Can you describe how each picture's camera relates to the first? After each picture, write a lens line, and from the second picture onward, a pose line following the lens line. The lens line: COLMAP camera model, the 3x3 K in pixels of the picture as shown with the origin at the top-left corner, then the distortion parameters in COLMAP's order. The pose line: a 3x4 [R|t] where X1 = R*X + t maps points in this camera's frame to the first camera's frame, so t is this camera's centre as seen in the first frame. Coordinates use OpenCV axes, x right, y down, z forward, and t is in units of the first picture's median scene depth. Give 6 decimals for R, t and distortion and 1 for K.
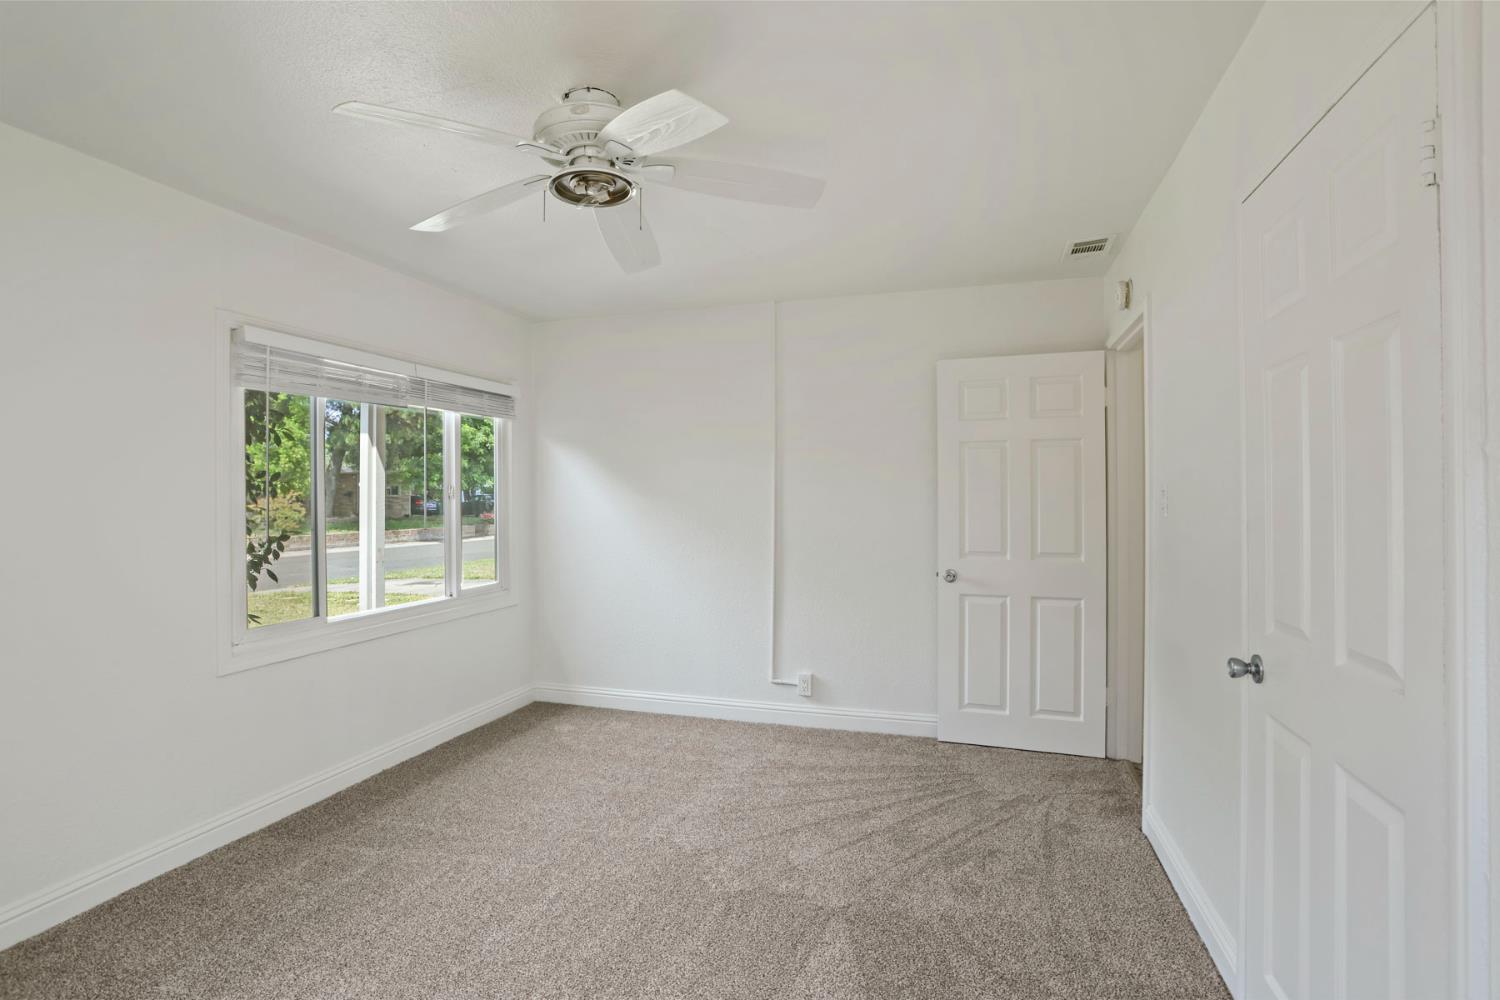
lens RADIAL K [[729.7, 0, 738.6], [0, 729.7, 494.8], [0, 0, 1]] dist [-0.076321, 0.035404]
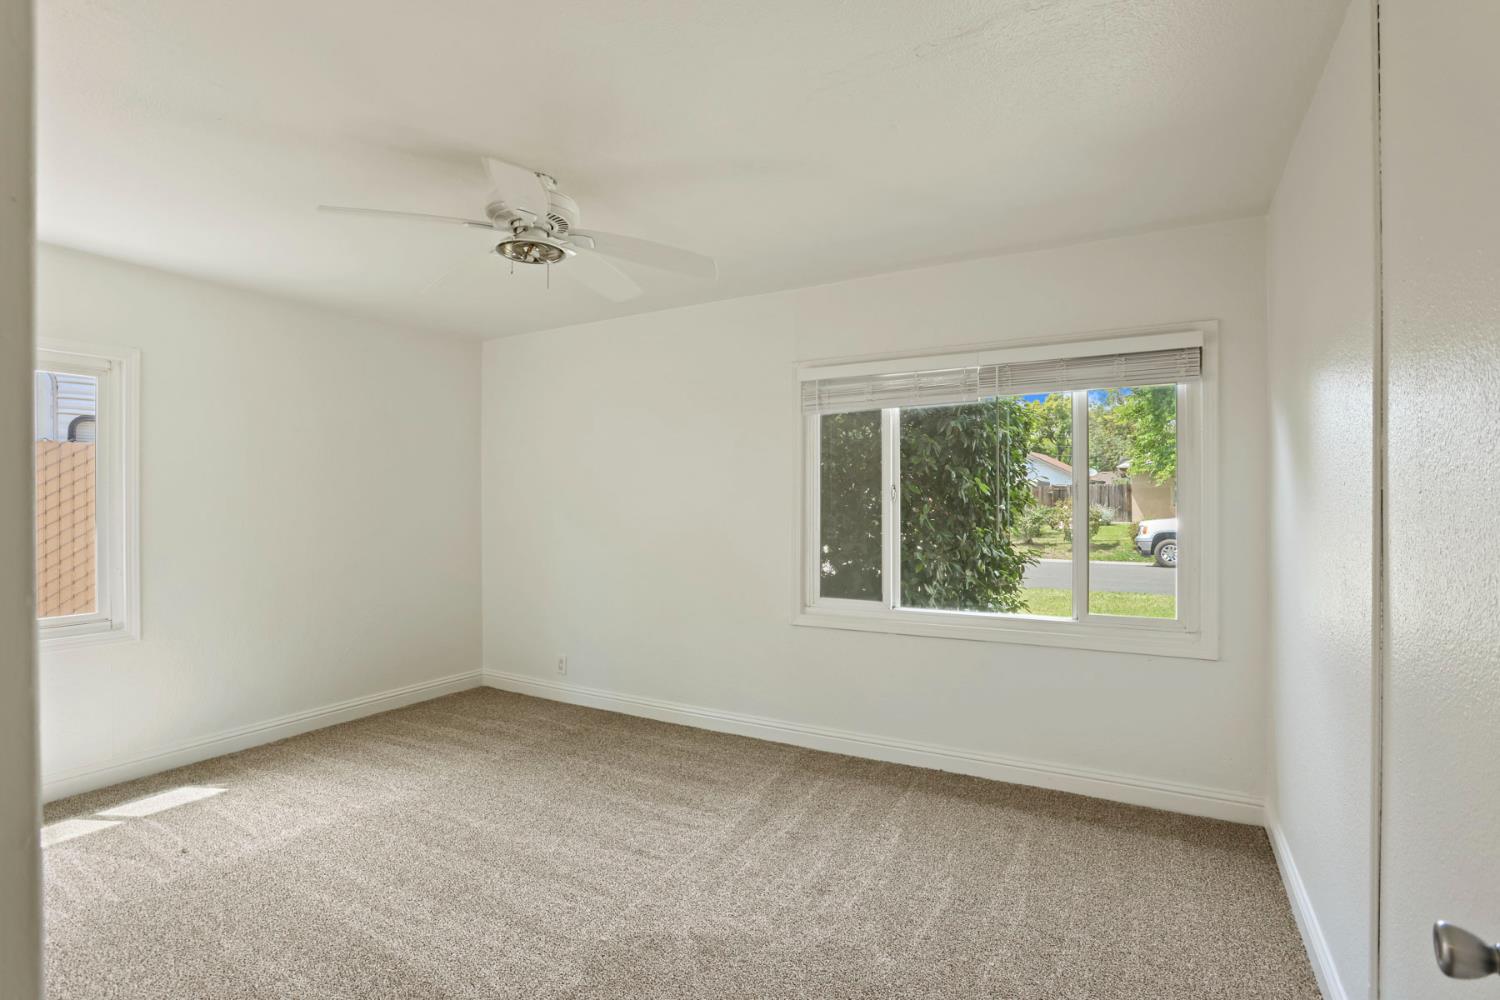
lens RADIAL K [[729.7, 0, 738.6], [0, 729.7, 494.8], [0, 0, 1]] dist [-0.076321, 0.035404]
pose [[-0.218611, -0.006872, -0.975788, 0.582010], [0.002815, 0.999967, -0.007673, 0.007889], [0.975808, -0.004425, -0.218585, 1.003347]]
